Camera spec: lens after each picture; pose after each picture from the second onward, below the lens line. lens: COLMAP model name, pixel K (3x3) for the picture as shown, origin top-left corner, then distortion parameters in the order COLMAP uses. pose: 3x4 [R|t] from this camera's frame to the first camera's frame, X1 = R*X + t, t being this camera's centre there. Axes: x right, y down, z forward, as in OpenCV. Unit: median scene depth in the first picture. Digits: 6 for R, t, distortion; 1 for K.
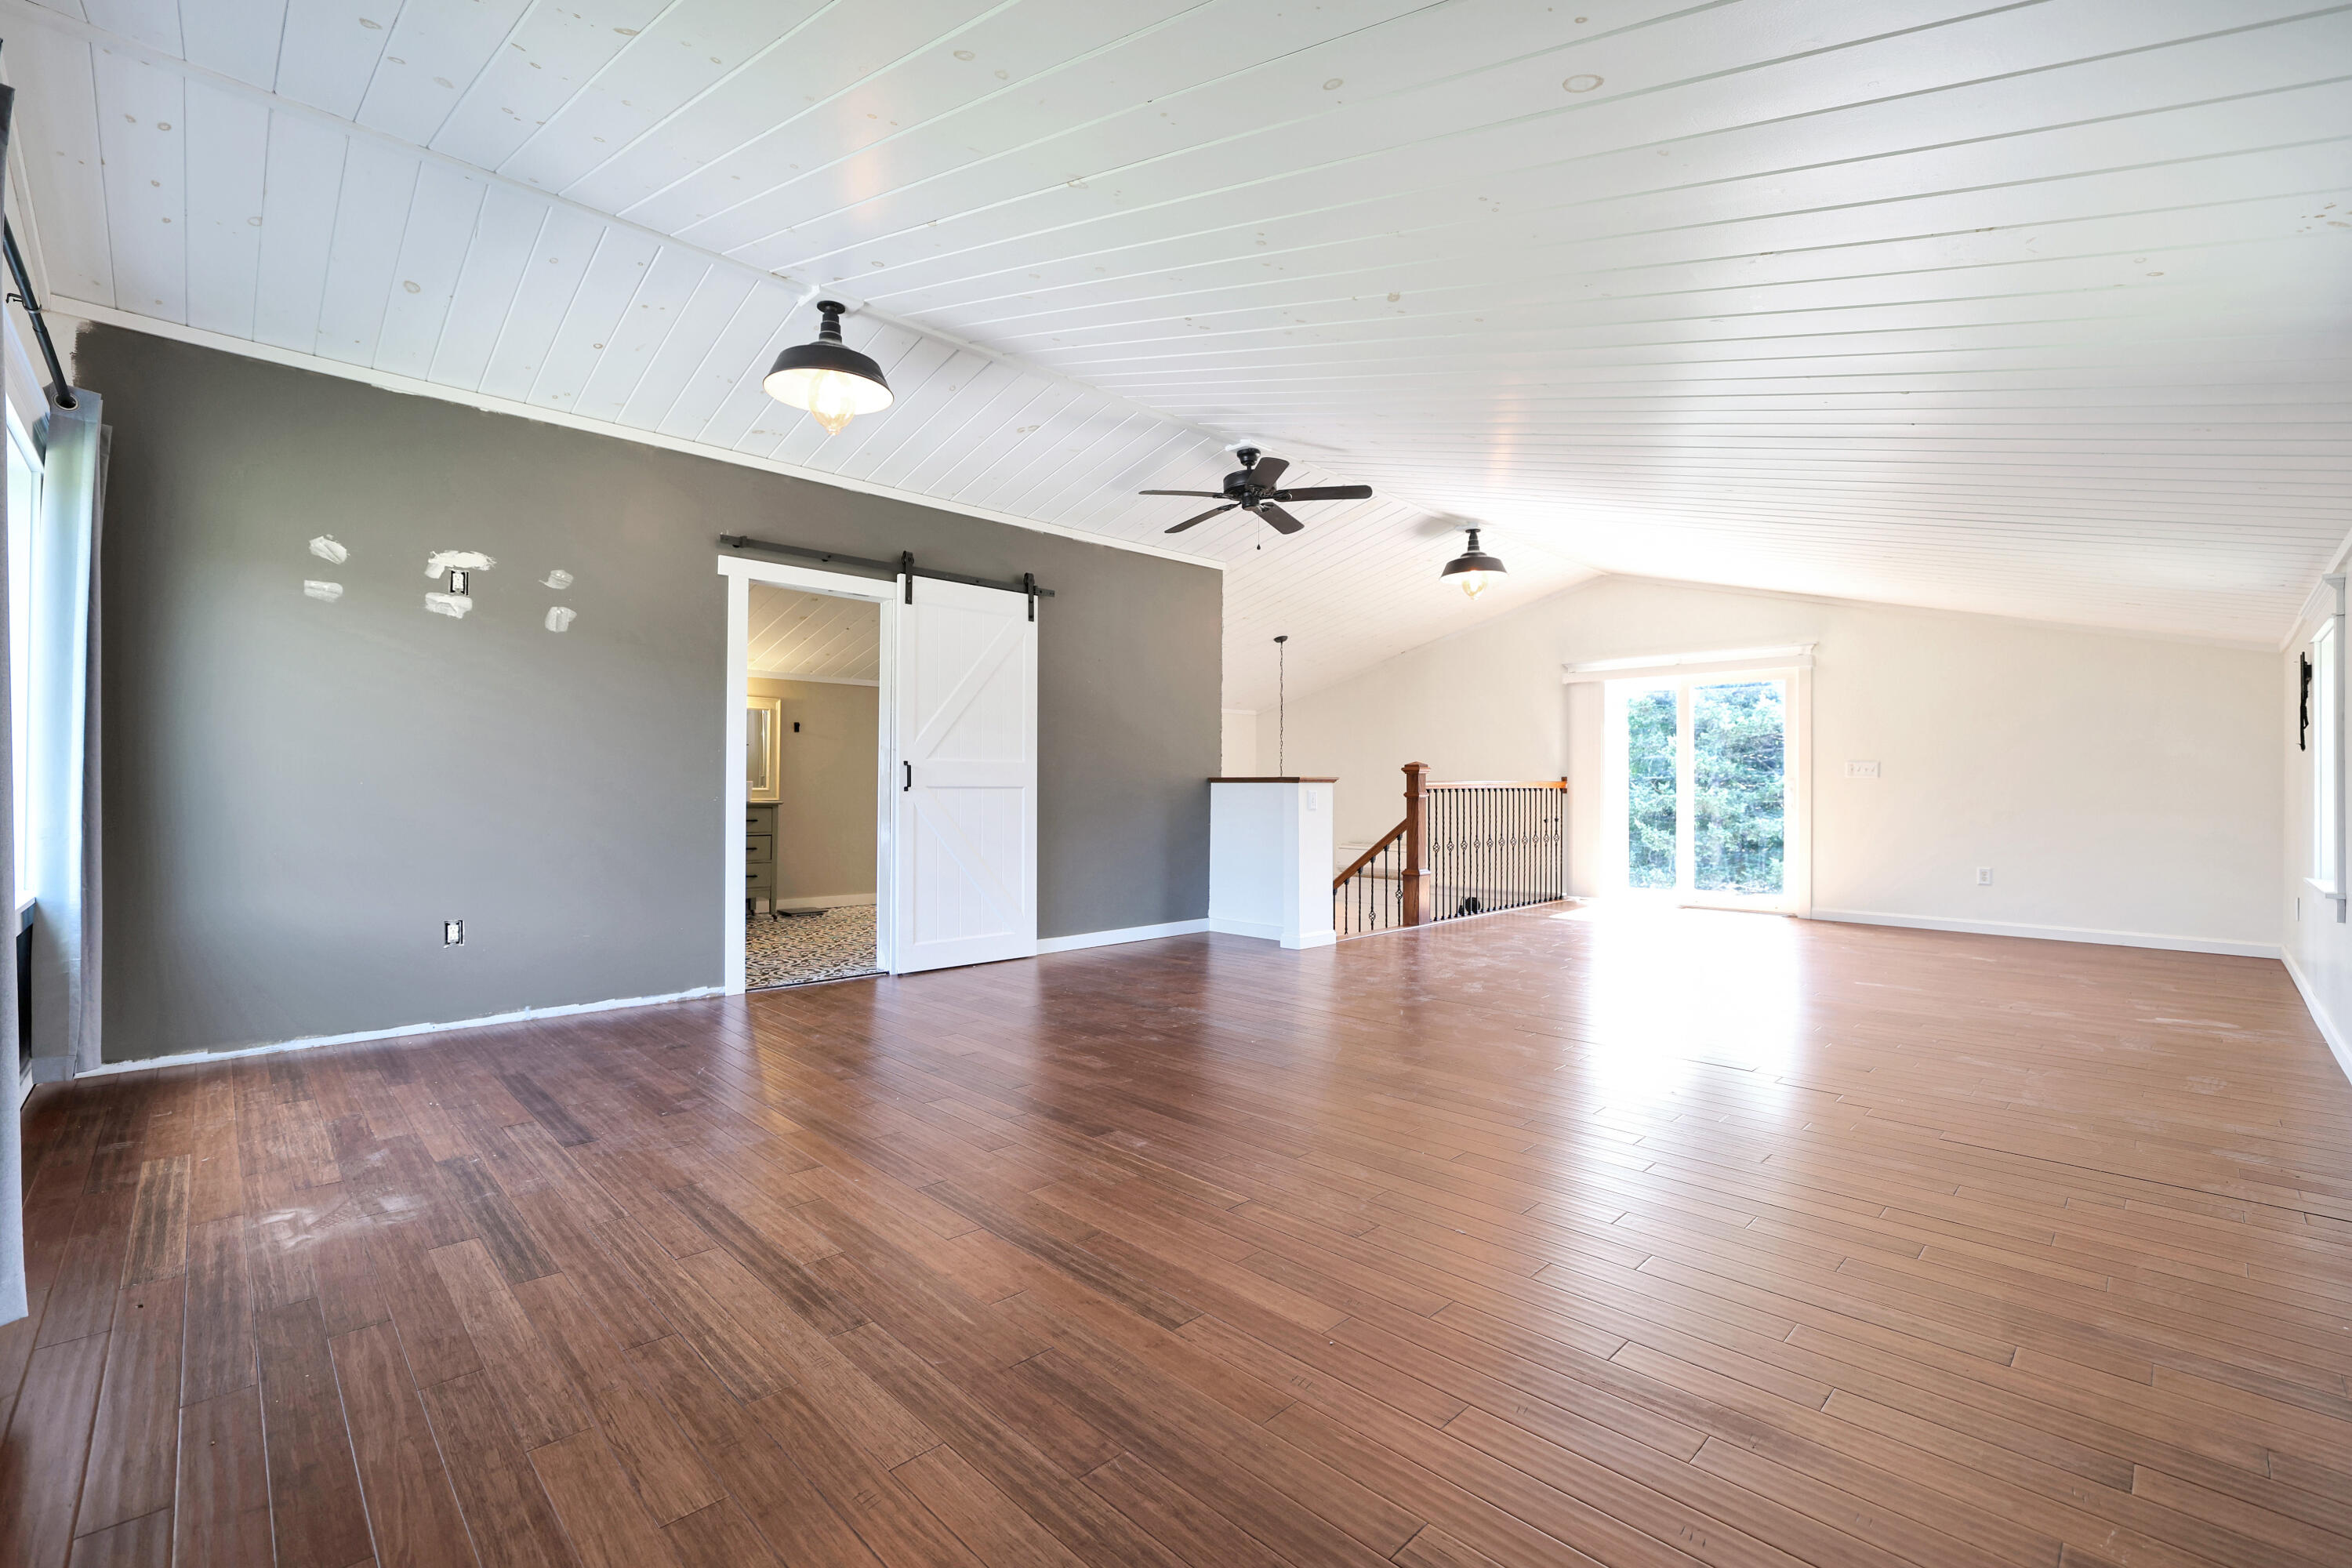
lens RADIAL K [[1016.3, 0, 1163.5], [0, 1016.3, 790.8], [0, 0, 1]] dist [-0.034675, 0.010215]
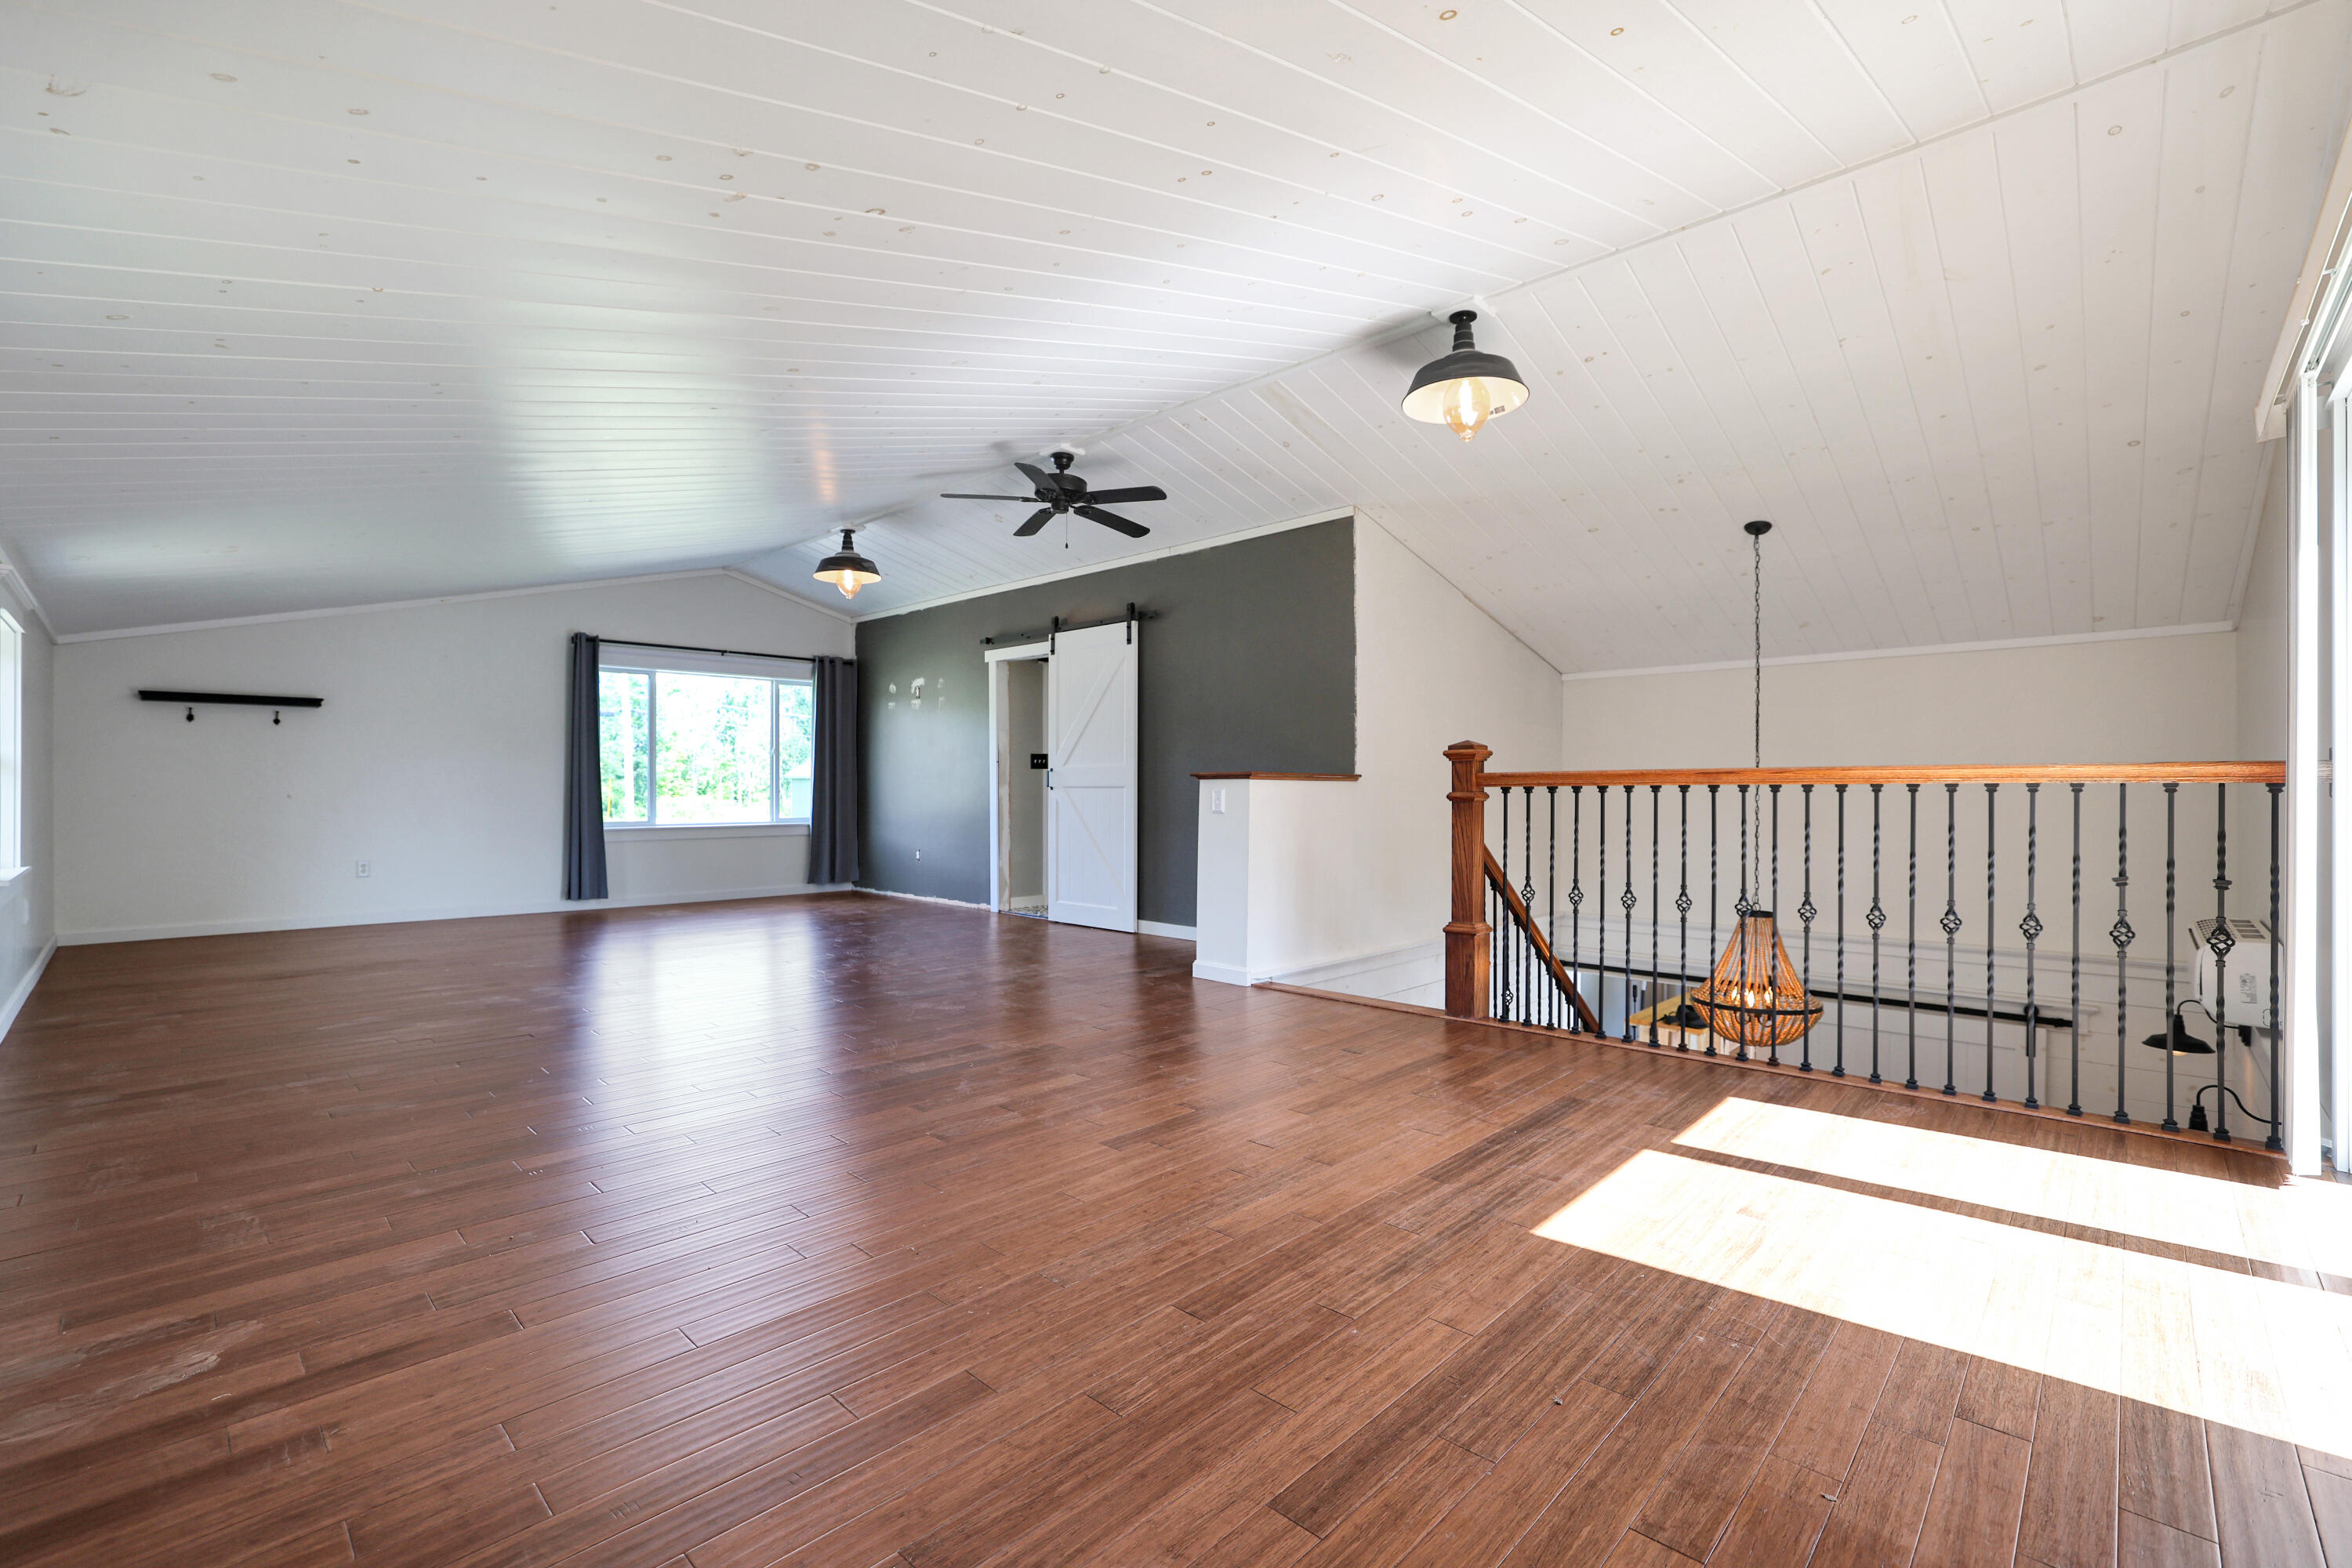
lens RADIAL K [[1016.3, 0, 1170.1], [0, 1016.3, 783.4], [0, 0, 1]] dist [-0.034675, 0.010215]
pose [[0.047059, -0.010348, -0.998839, 0.964101], [-0.003574, 0.999938, -0.010528, 0.004660], [0.998886, 0.004065, 0.047019, 0.926472]]
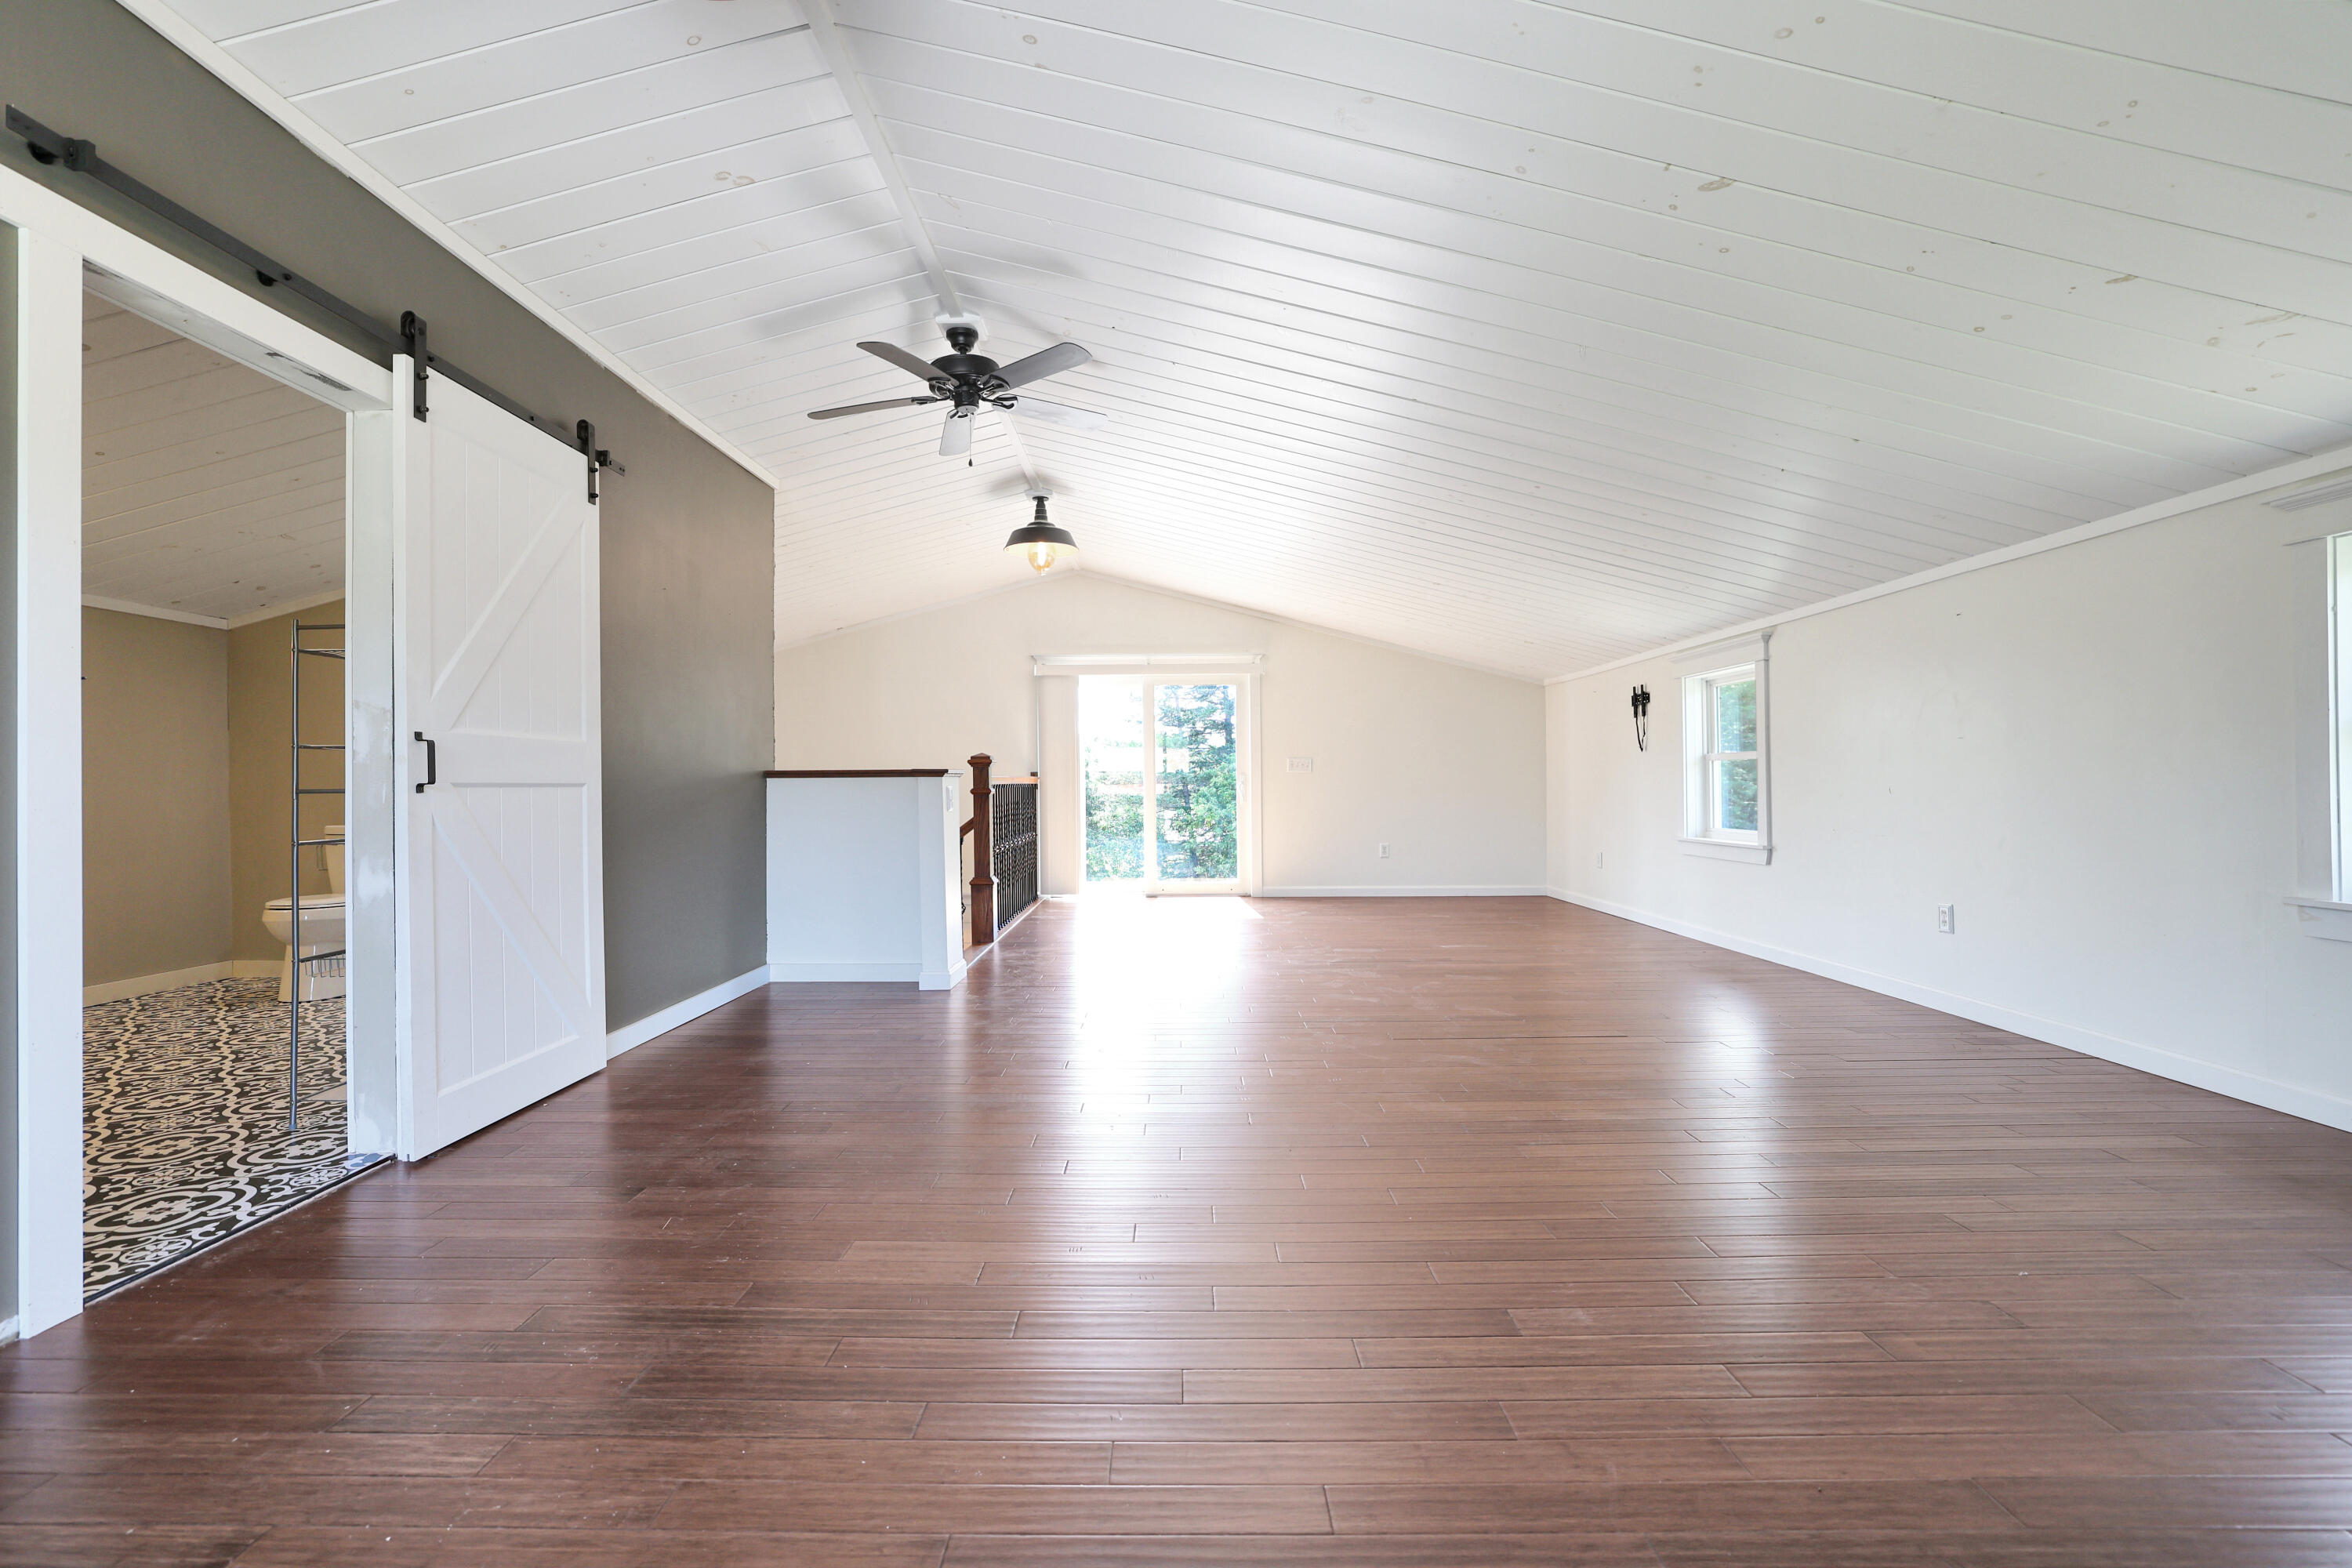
lens RADIAL K [[1016.3, 0, 1171.4], [0, 1016.3, 771.9], [0, 0, 1]] dist [-0.034675, 0.010215]
pose [[0.692941, 0.003240, 0.720987, -0.297762], [0.010831, 0.999830, -0.014903, 0.002566], [-0.720913, 0.018136, 0.692788, 0.325970]]
